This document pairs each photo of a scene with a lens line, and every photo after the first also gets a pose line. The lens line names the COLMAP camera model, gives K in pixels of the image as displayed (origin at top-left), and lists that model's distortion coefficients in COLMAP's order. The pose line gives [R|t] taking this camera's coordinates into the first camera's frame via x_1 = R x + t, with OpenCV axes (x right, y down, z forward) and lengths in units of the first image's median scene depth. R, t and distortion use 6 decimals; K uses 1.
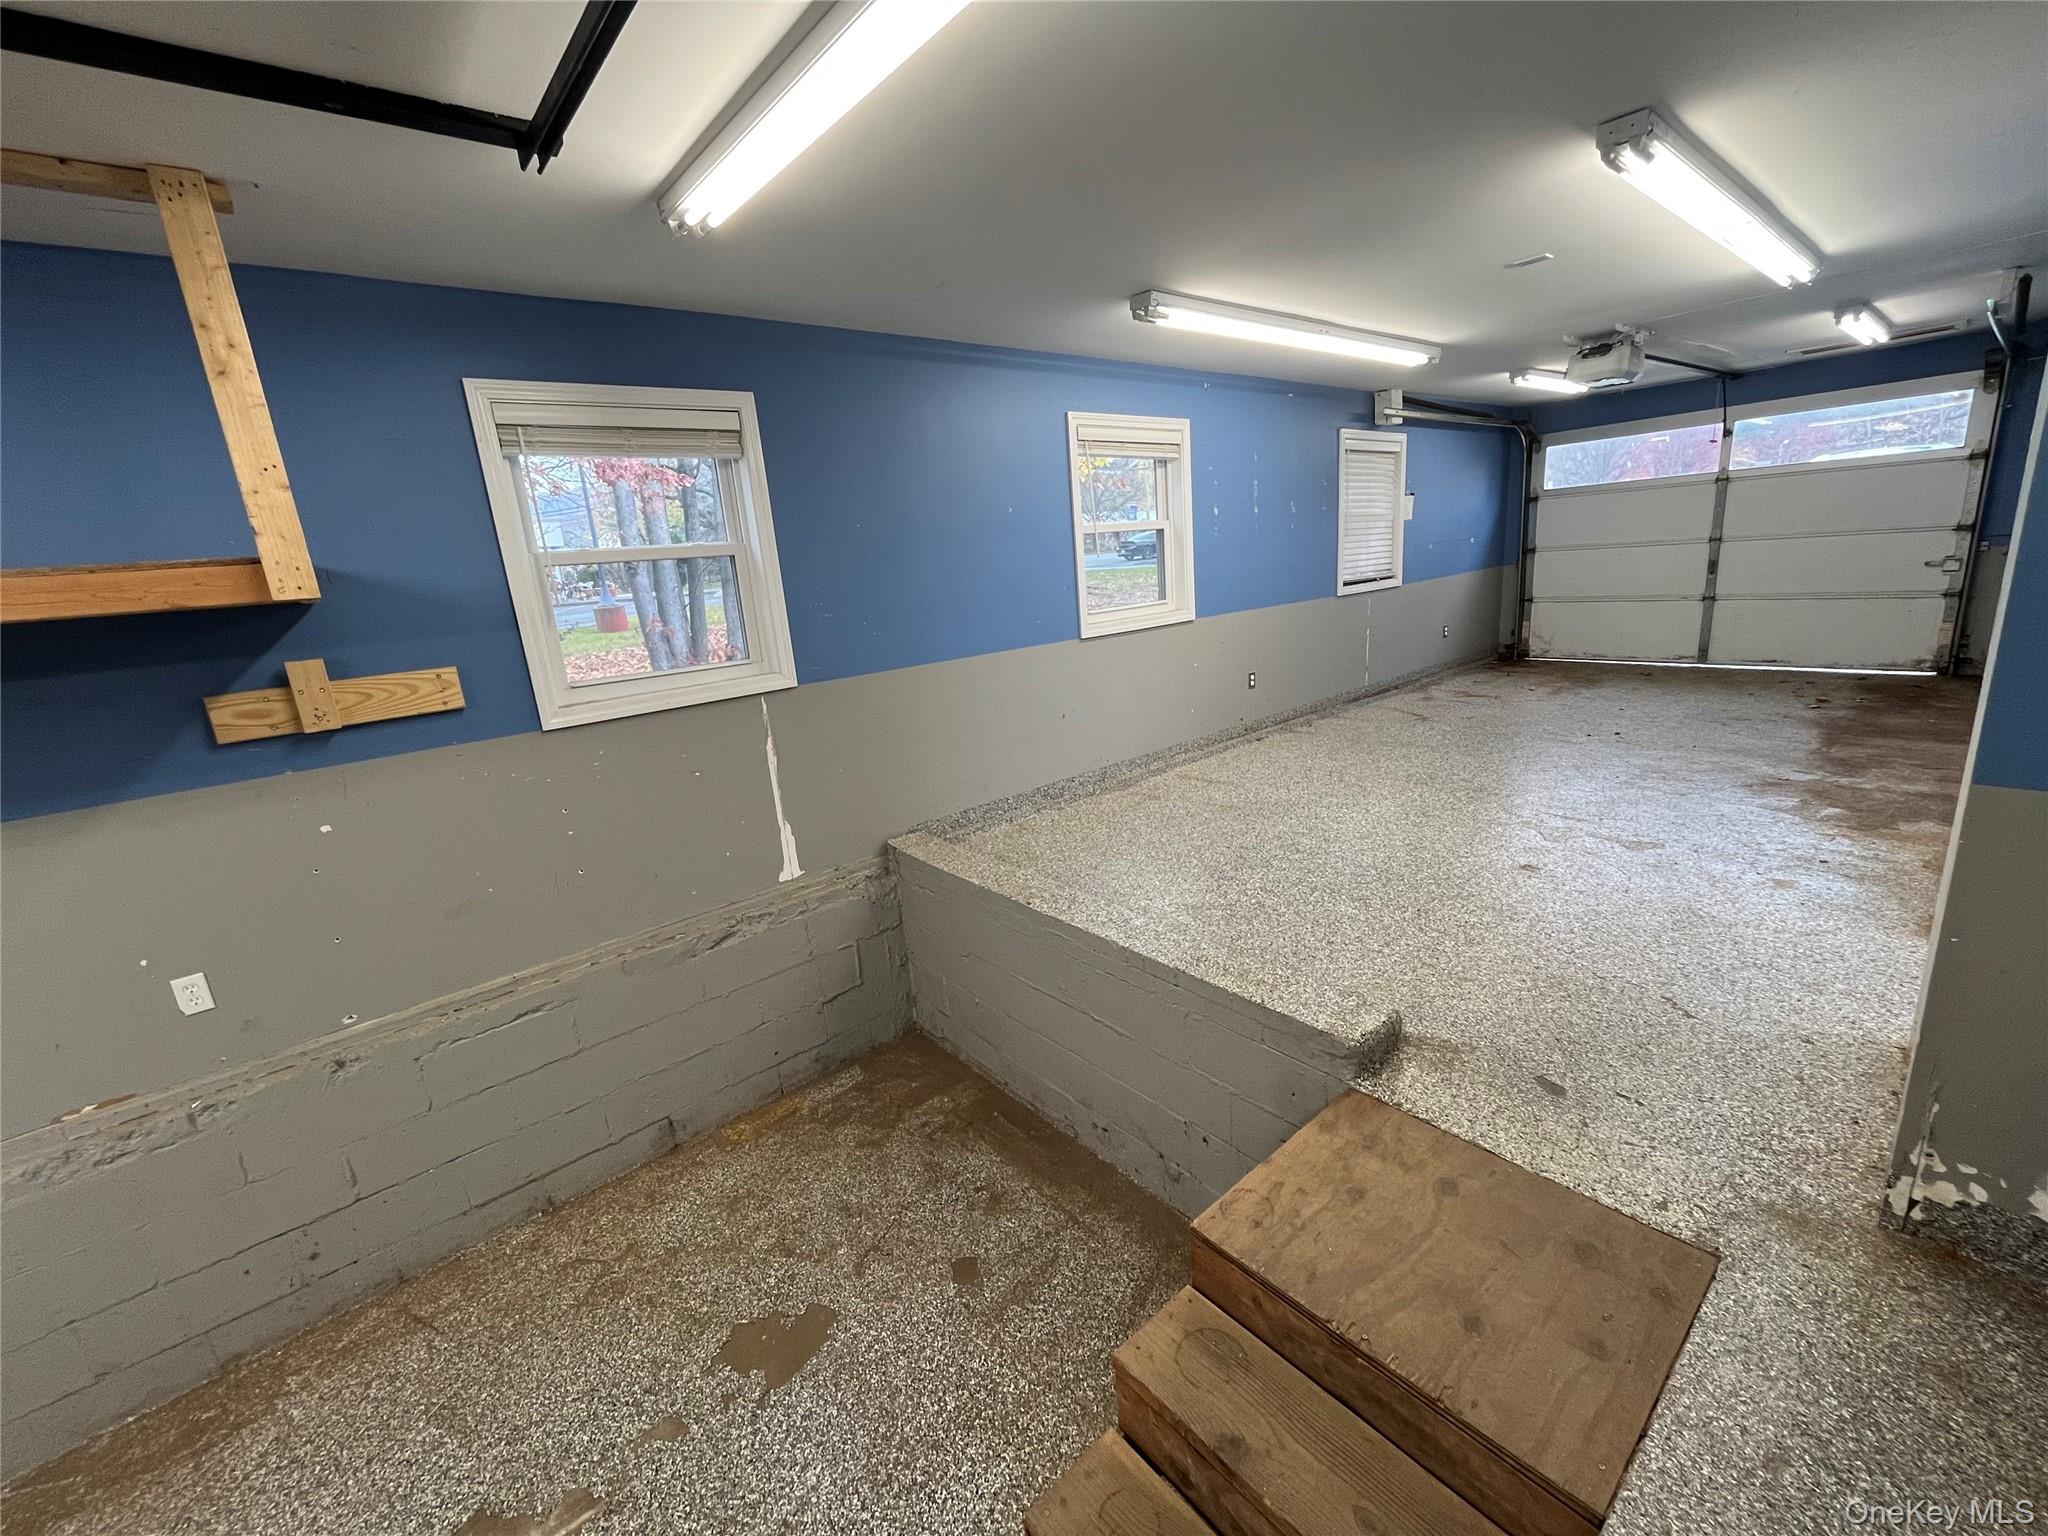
lens RADIAL K [[827.6, 0, 1023.7], [0, 827.6, 771.7], [0, 0, 1]] dist [-0.002826, -0.000513]
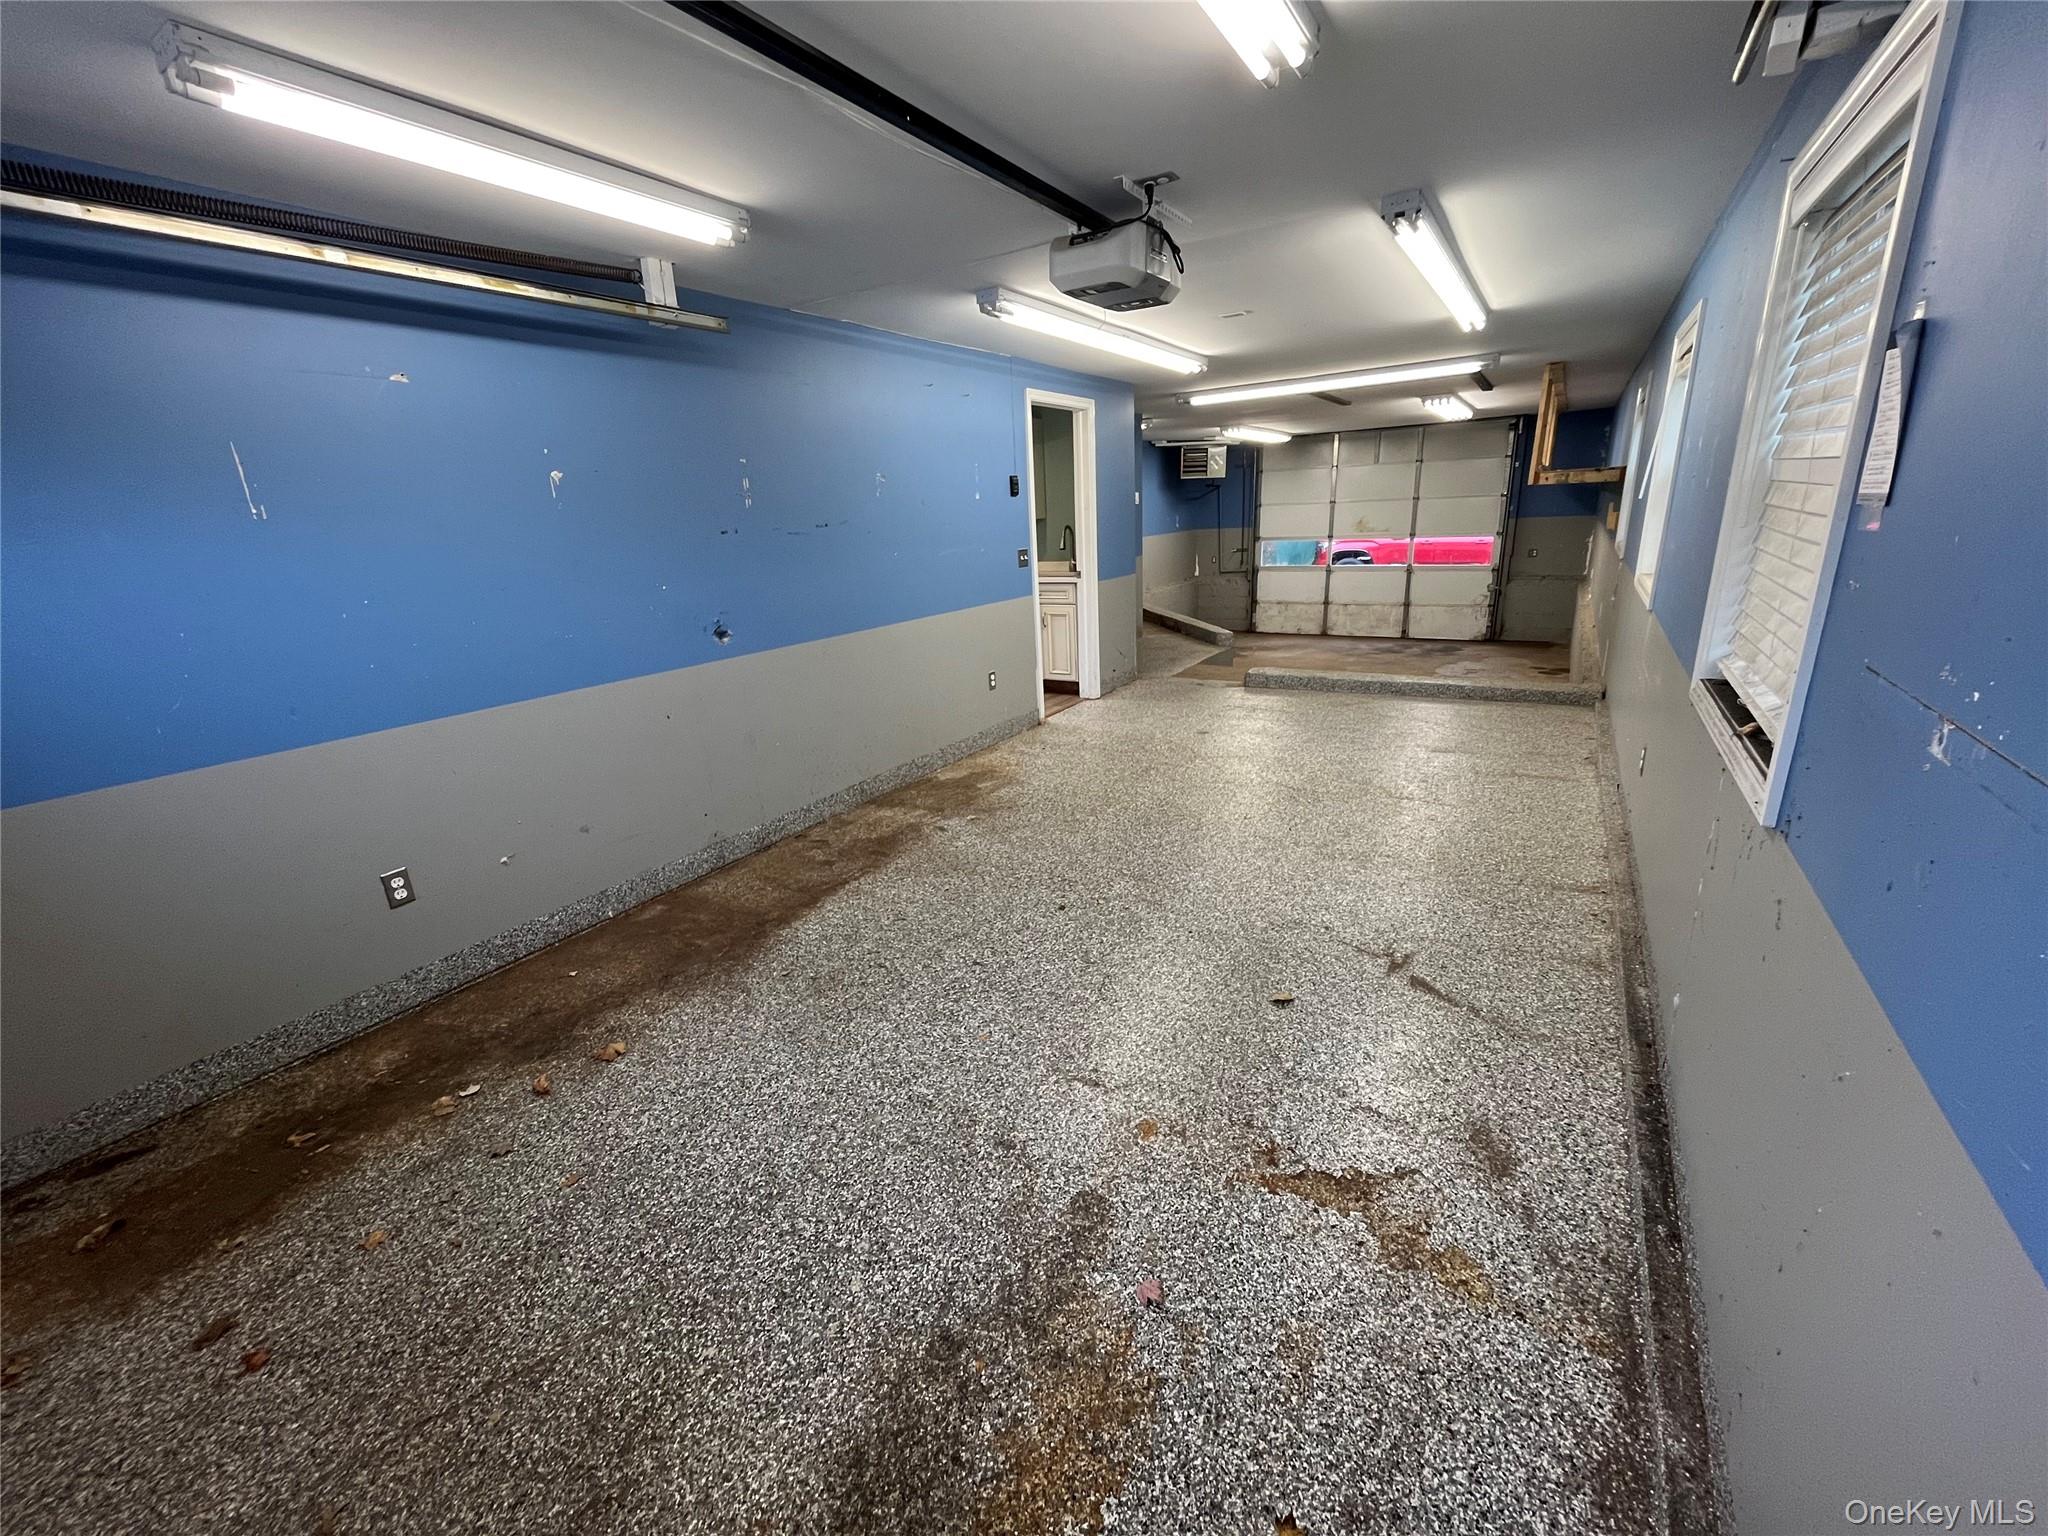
lens RADIAL K [[827.6, 0, 1022.6], [0, 827.6, 764.2], [0, 0, 1]] dist [-0.002826, -0.000513]
pose [[-0.945023, 0.210549, -0.250201, 1.583567], [0.045150, 0.841816, 0.537872, -0.832224], [0.323871, 0.497005, -0.805042, 2.580125]]
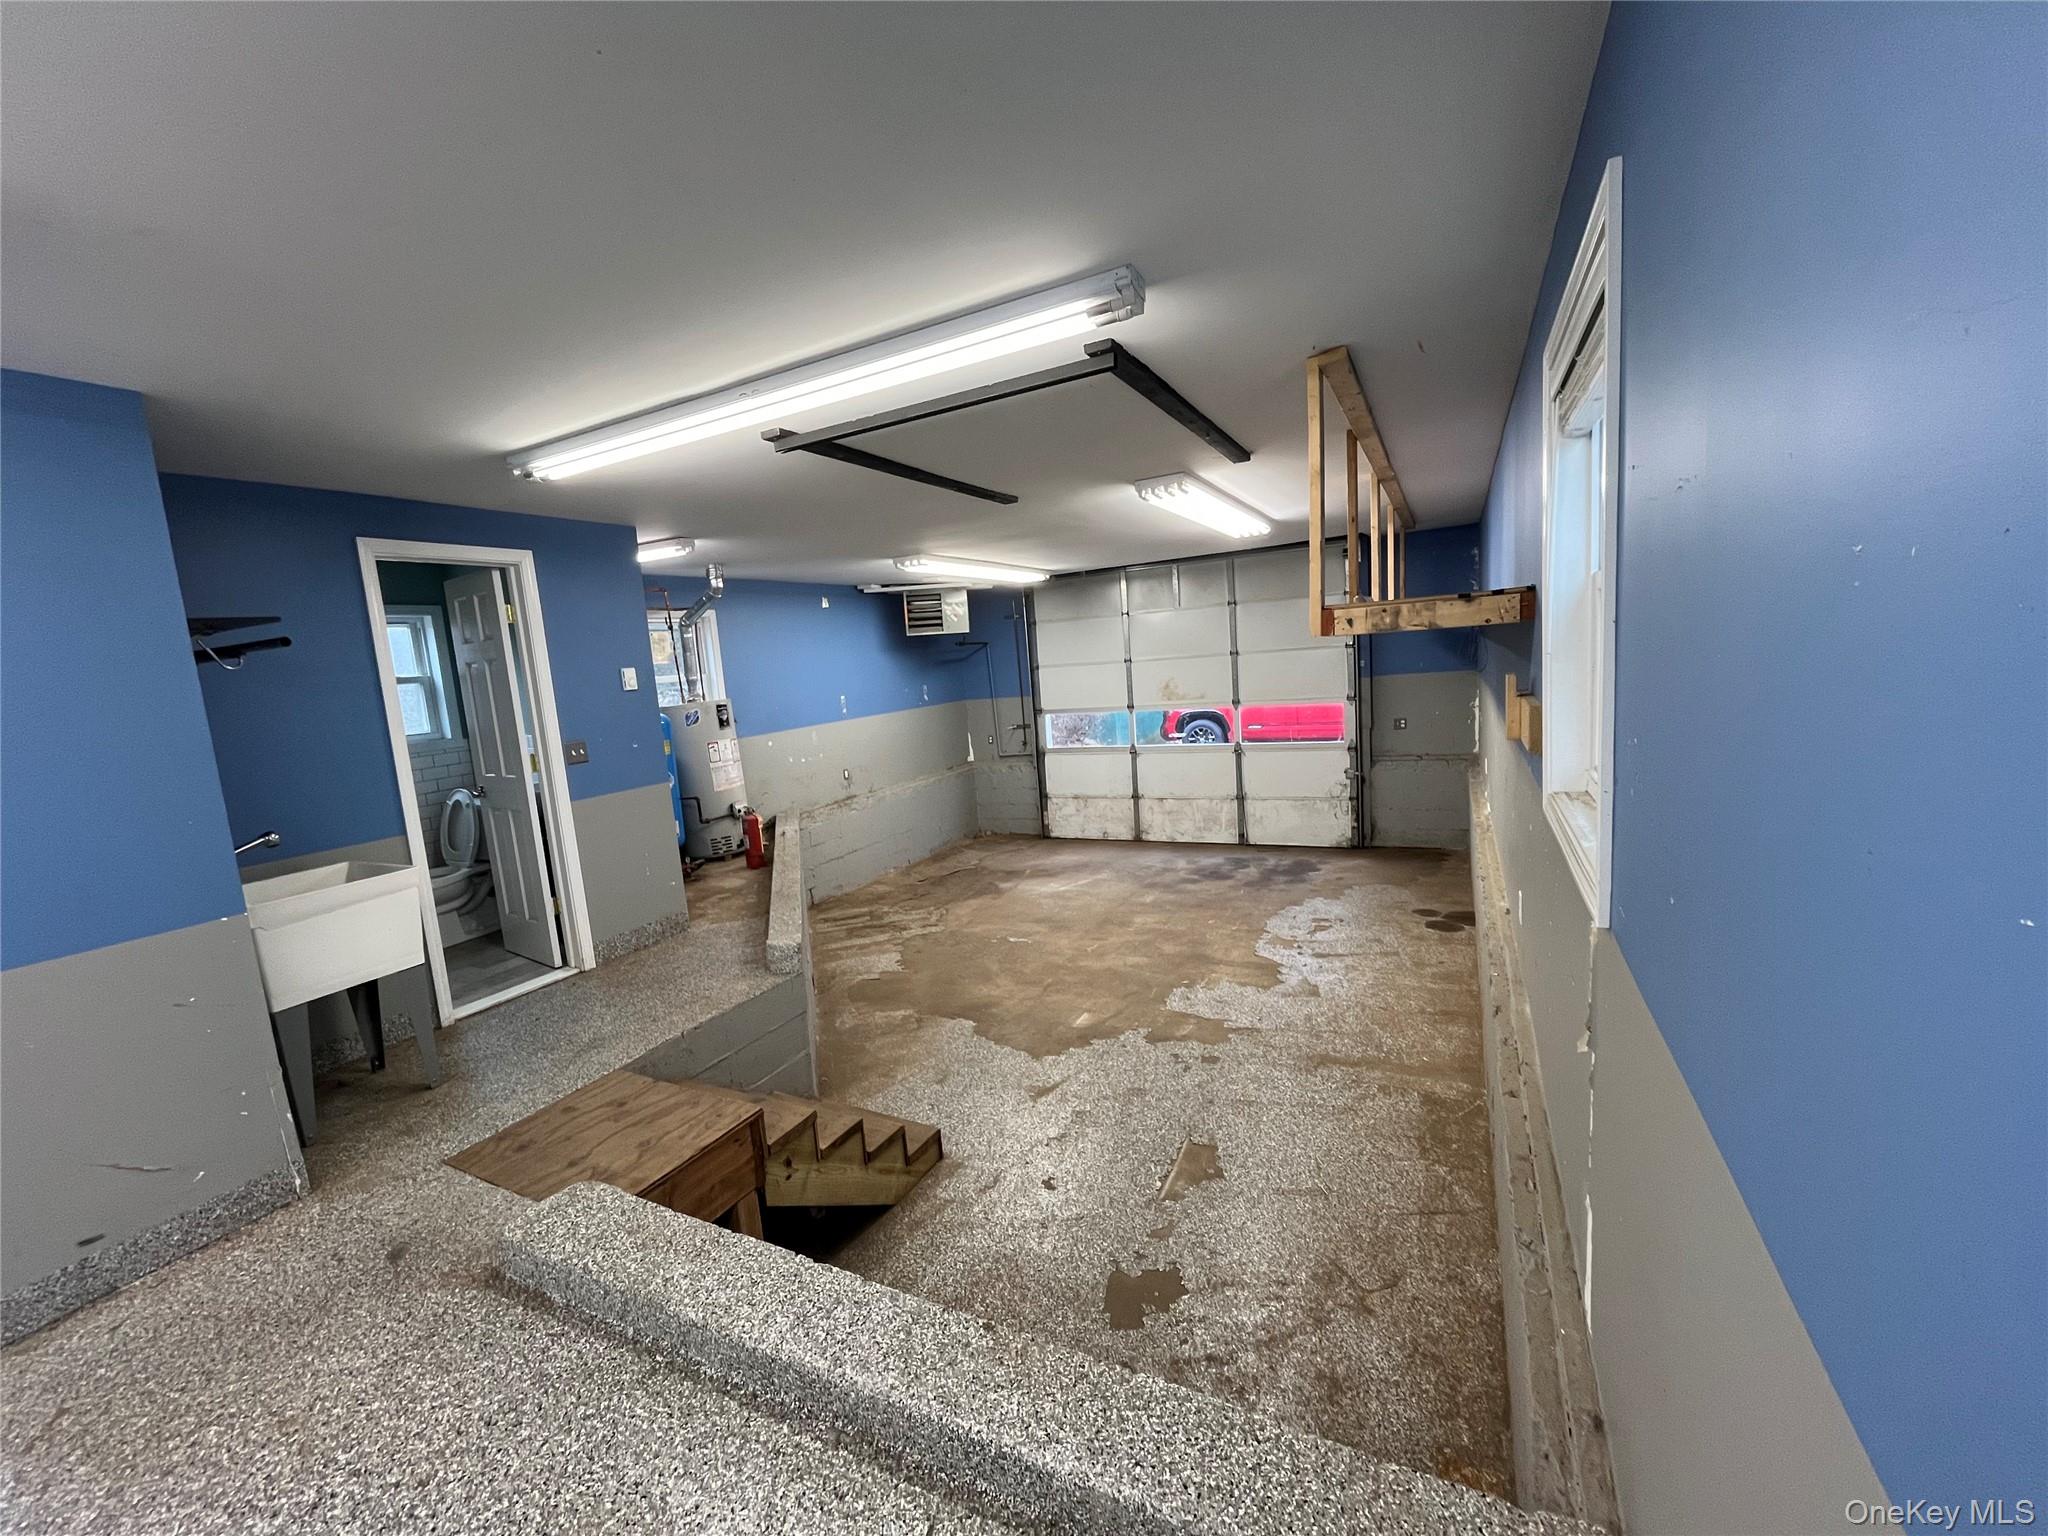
lens RADIAL K [[827.6, 0, 1024.5], [0, 827.6, 765.5], [0, 0, 1]] dist [-0.002826, -0.000513]
pose [[-0.910533, 0.202647, -0.360367, 0.112431], [0.051423, 0.920379, 0.387630, -0.415725], [0.410227, 0.334419, -0.848456, 1.464008]]
